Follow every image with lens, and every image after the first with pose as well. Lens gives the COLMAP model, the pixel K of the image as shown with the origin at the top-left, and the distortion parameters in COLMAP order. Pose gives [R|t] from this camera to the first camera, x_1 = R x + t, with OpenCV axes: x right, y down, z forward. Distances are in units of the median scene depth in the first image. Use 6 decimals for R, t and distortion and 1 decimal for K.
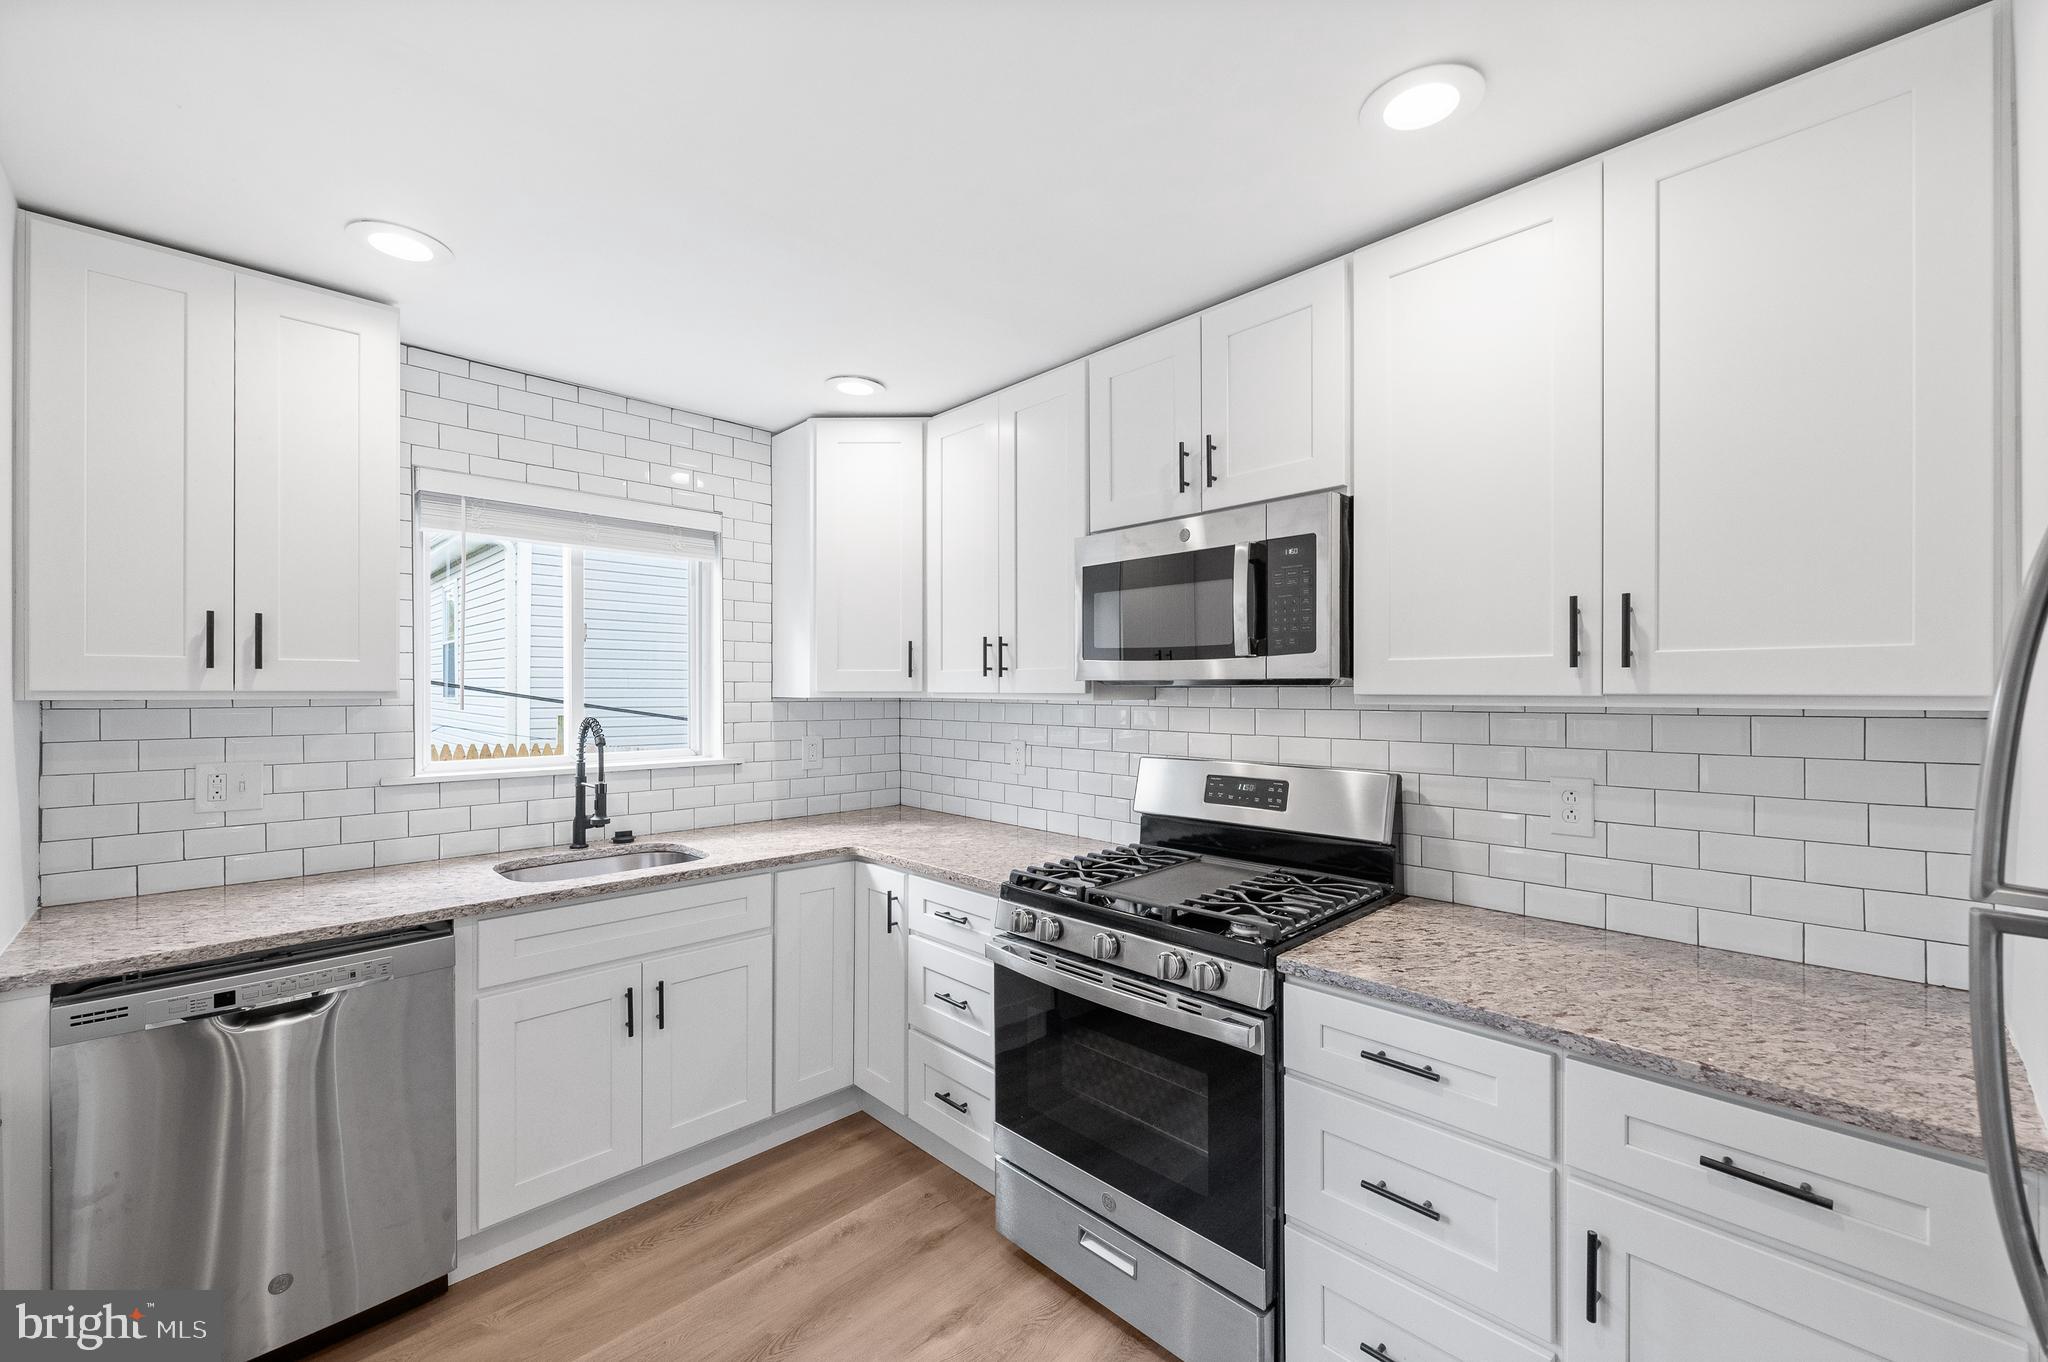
lens RADIAL K [[824.9, 0, 1019.5], [0, 824.9, 692.2], [0, 0, 1]] dist [-0.002410, 0.000869]
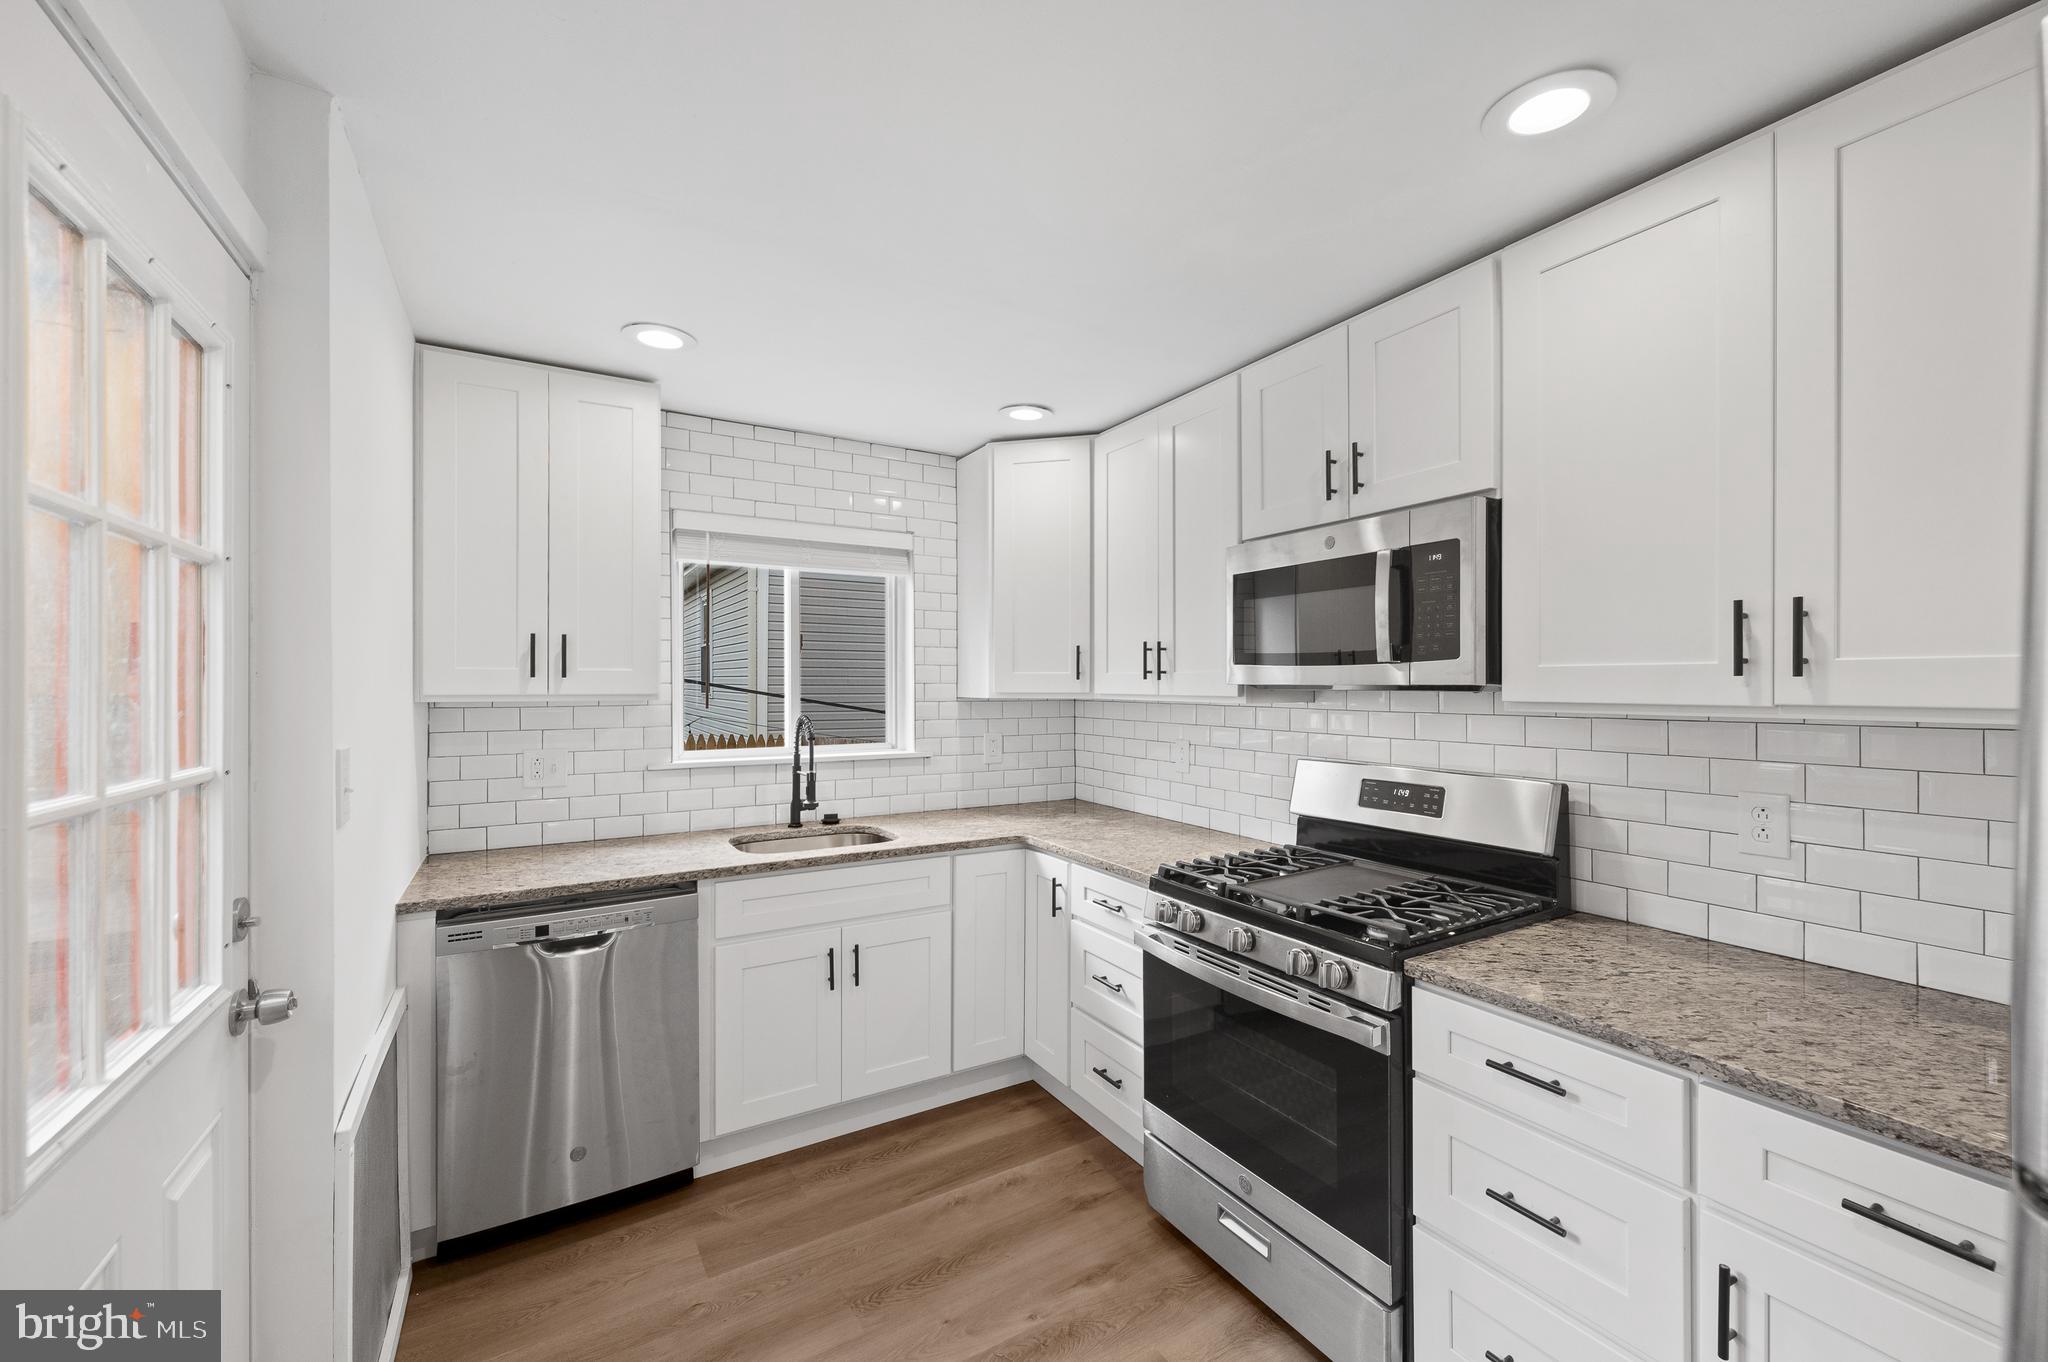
lens RADIAL K [[824.9, 0, 1025.5], [0, 824.9, 685.4], [0, 0, 1]] dist [-0.002410, 0.000869]
pose [[0.971768, -0.000391, -0.235938, 0.073780], [0.000174, 1.000000, -0.000941, -0.013142], [0.235939, 0.000873, 0.971768, -0.074335]]
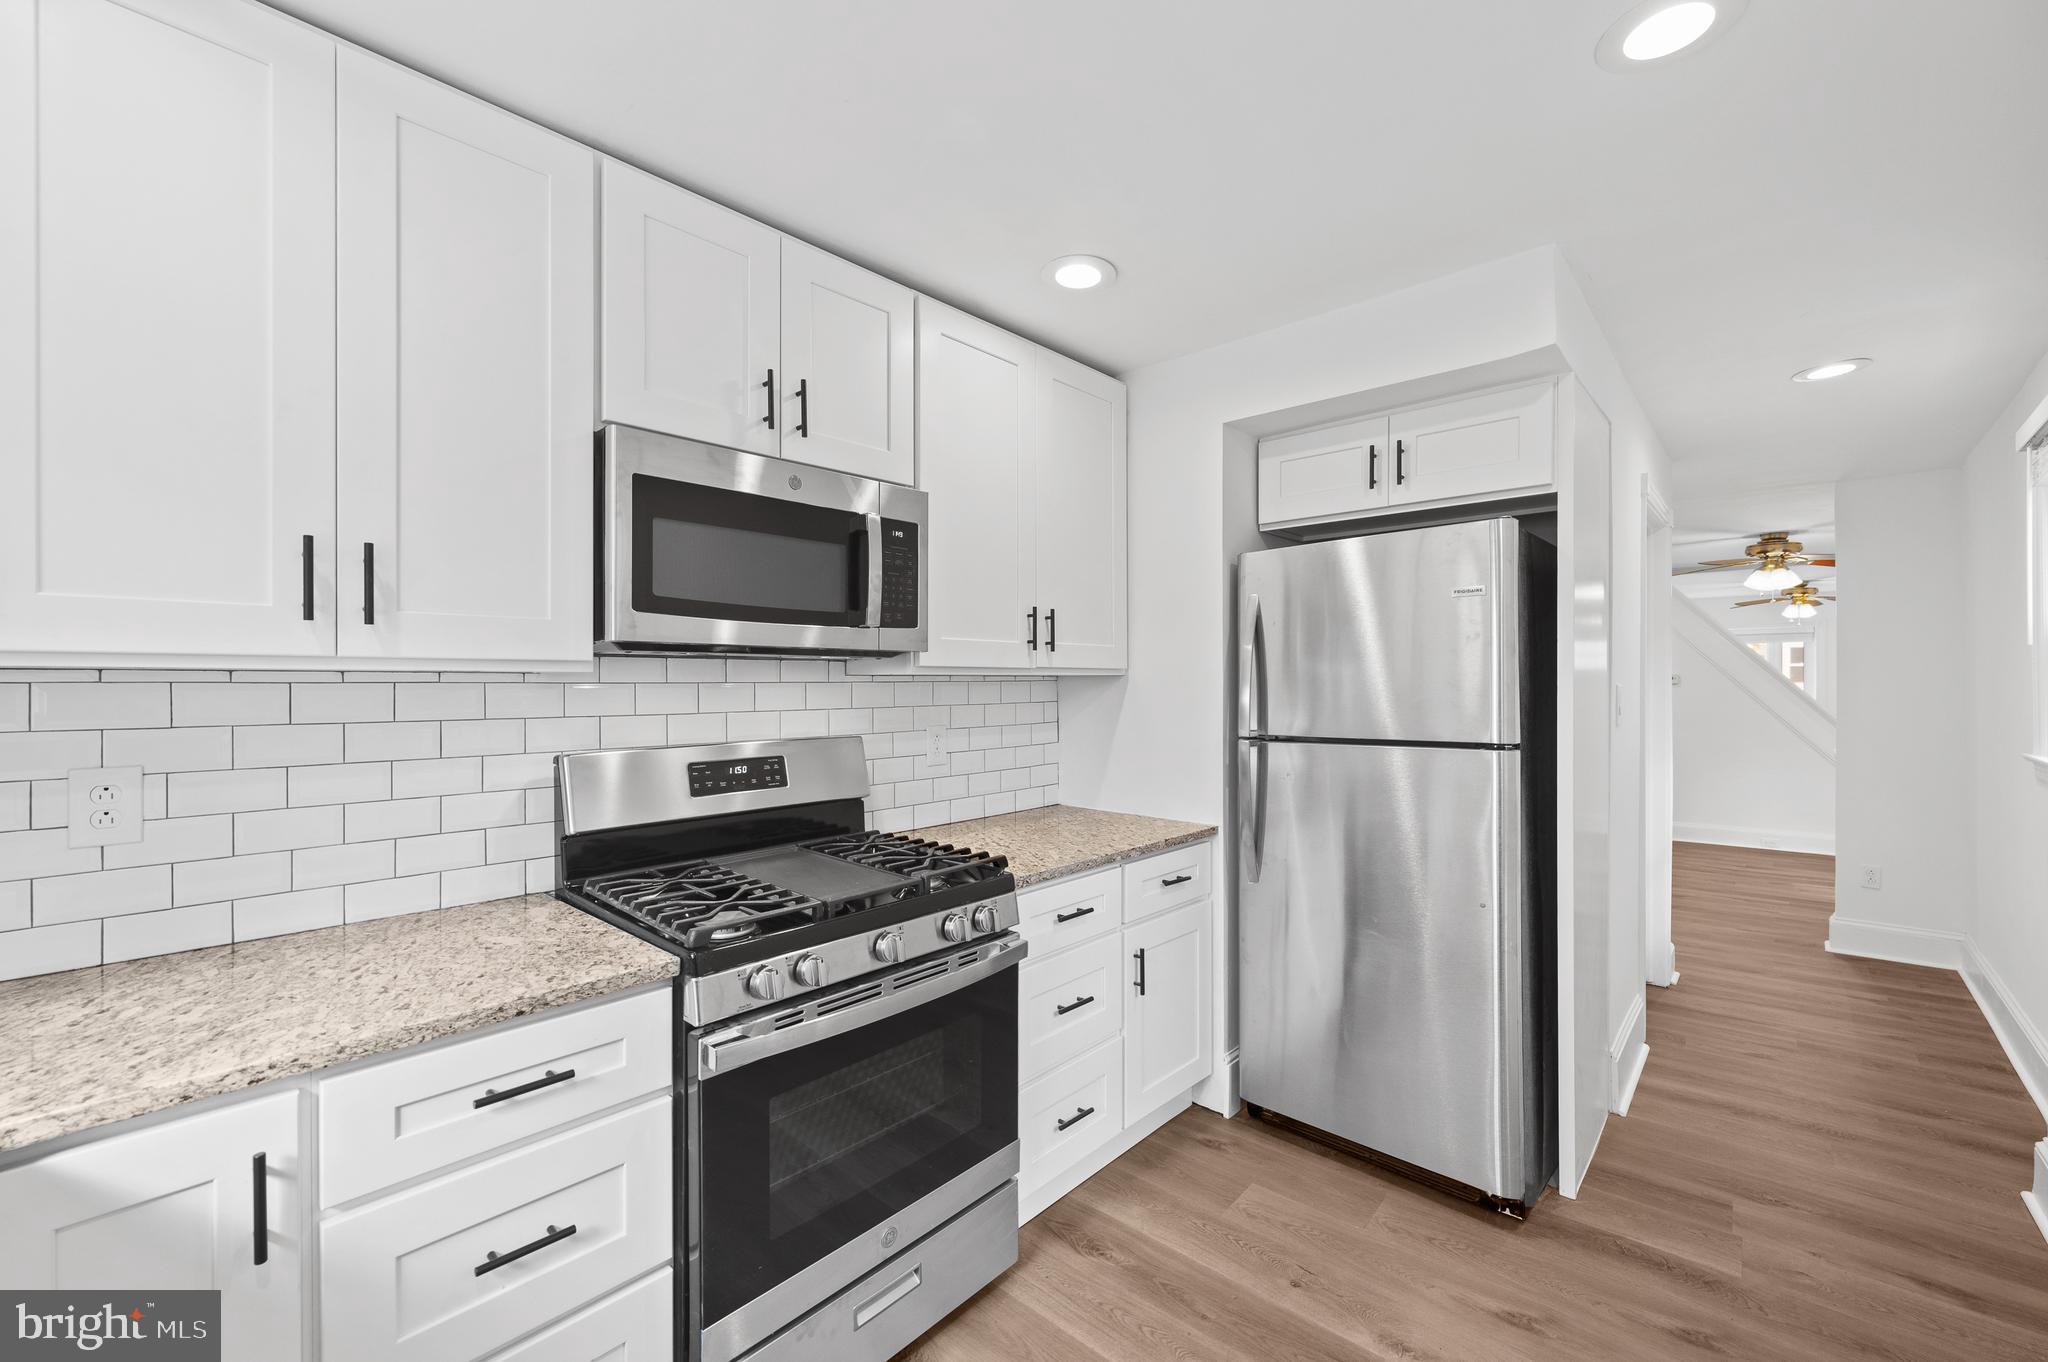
lens RADIAL K [[824.9, 0, 1028.1], [0, 824.9, 686.2], [0, 0, 1]] dist [-0.002410, 0.000869]
pose [[-0.064397, -0.004362, 0.997915, -0.677859], [0.004950, 0.999977, 0.004691, 0.023326], [-0.997912, 0.005241, -0.064374, 0.790884]]
